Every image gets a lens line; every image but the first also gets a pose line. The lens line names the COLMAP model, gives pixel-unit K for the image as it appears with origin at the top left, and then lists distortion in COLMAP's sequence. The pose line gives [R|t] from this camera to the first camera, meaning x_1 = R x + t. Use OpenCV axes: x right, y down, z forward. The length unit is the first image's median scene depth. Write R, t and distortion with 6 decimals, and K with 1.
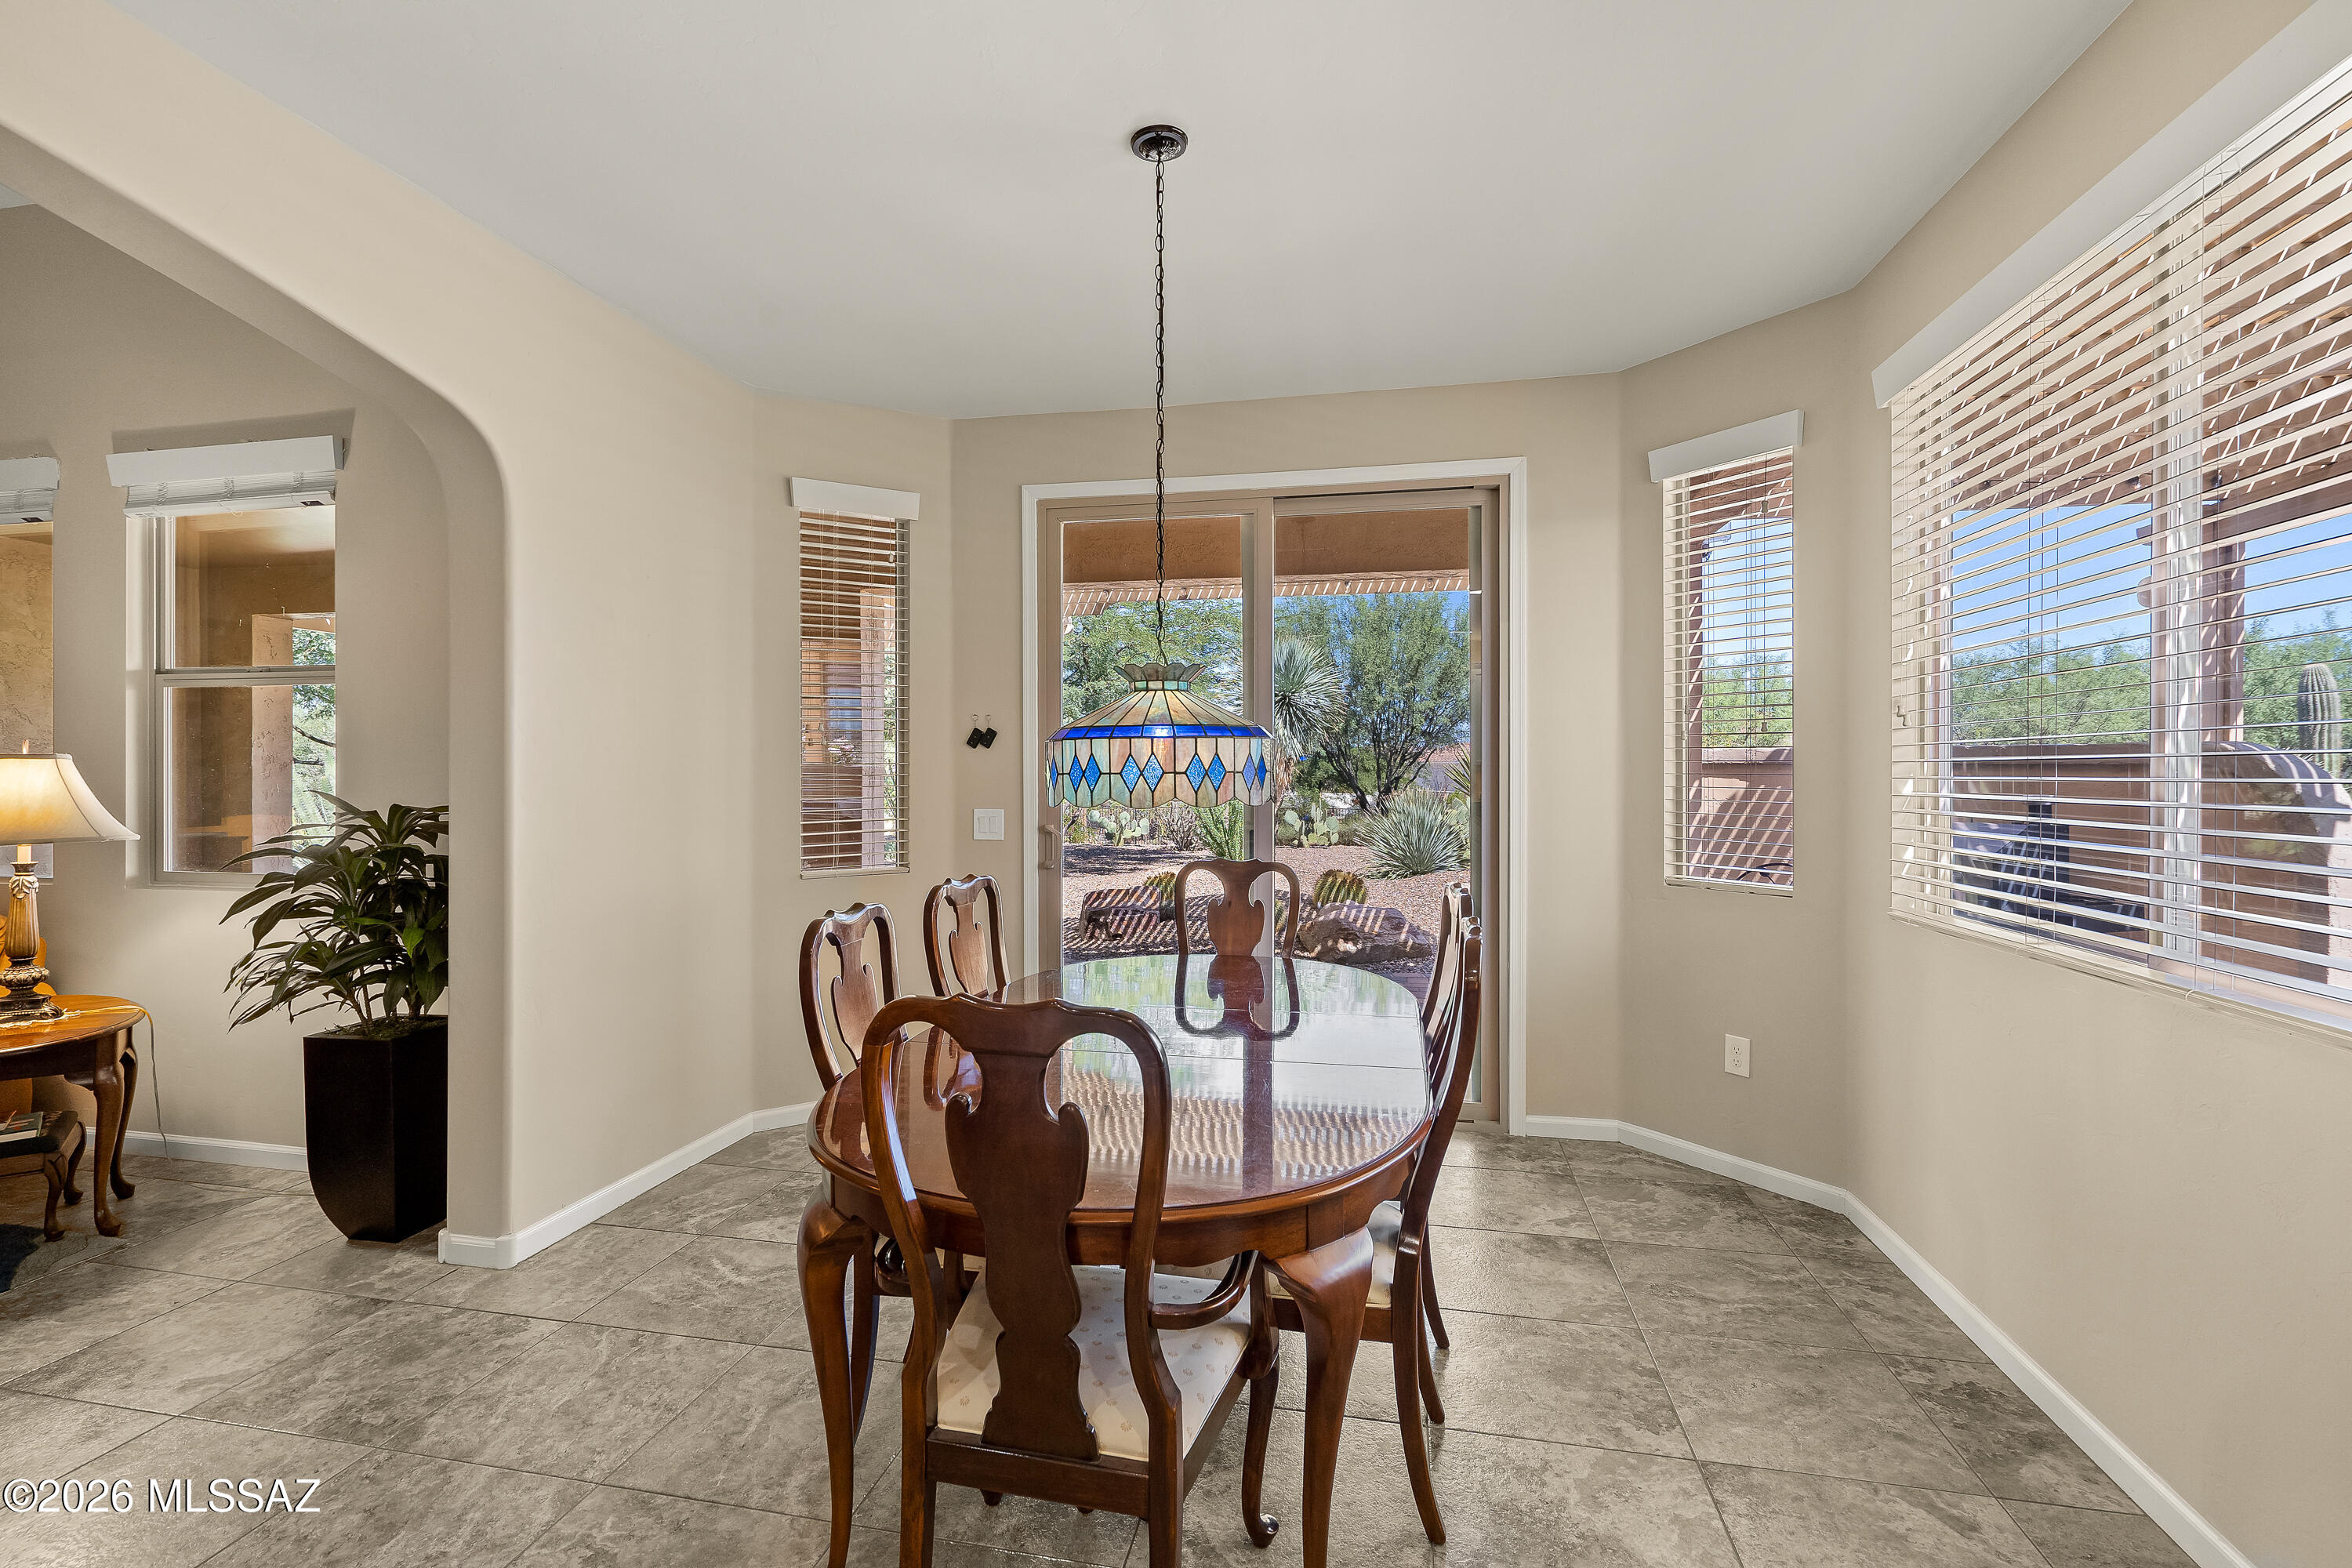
lens RADIAL K [[1071.5, 0, 1176.0], [0, 1071.5, 784.0], [0, 0, 1]] dist [-0.000405, 0.000075]
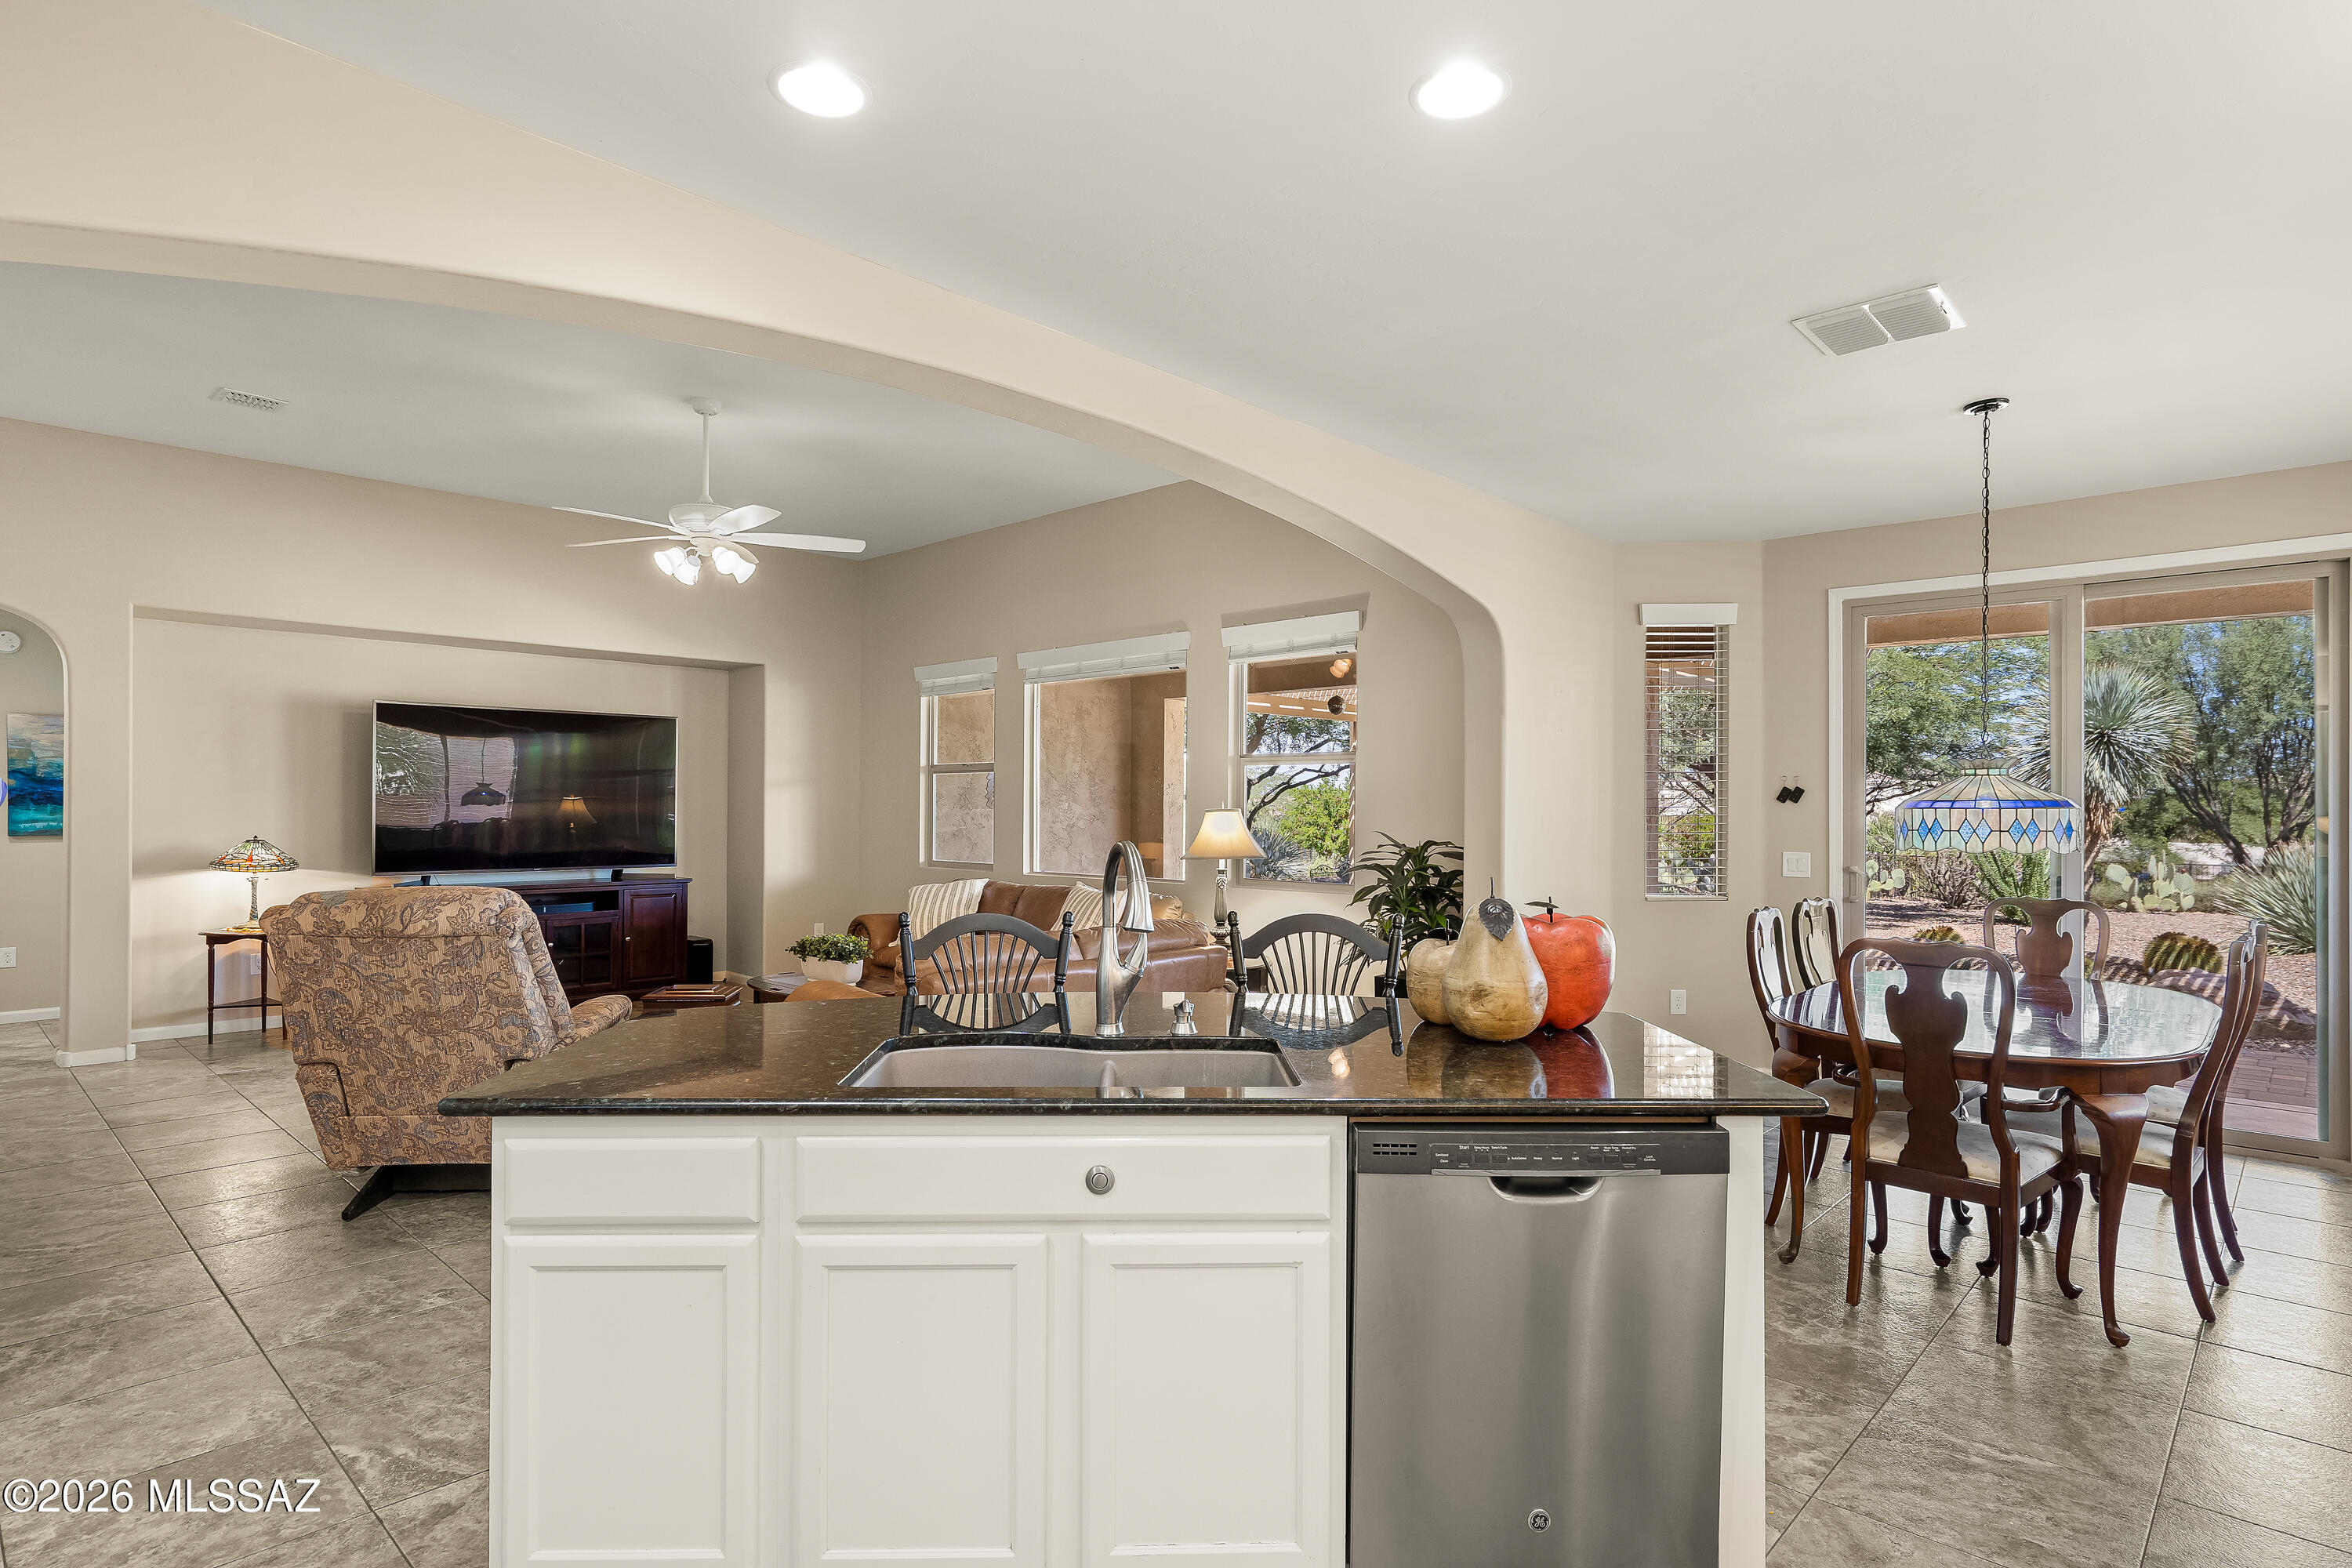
lens RADIAL K [[1209.6, 0, 1185.4], [0, 1209.6, 804.1], [0, 0, 1]] dist [0.007276, -0.001025]
pose [[0.852683, 0.002892, -0.522421, -0.045900], [-0.010686, 0.999872, -0.011908, -0.008079], [0.522320, 0.015736, 0.852604, -0.567609]]
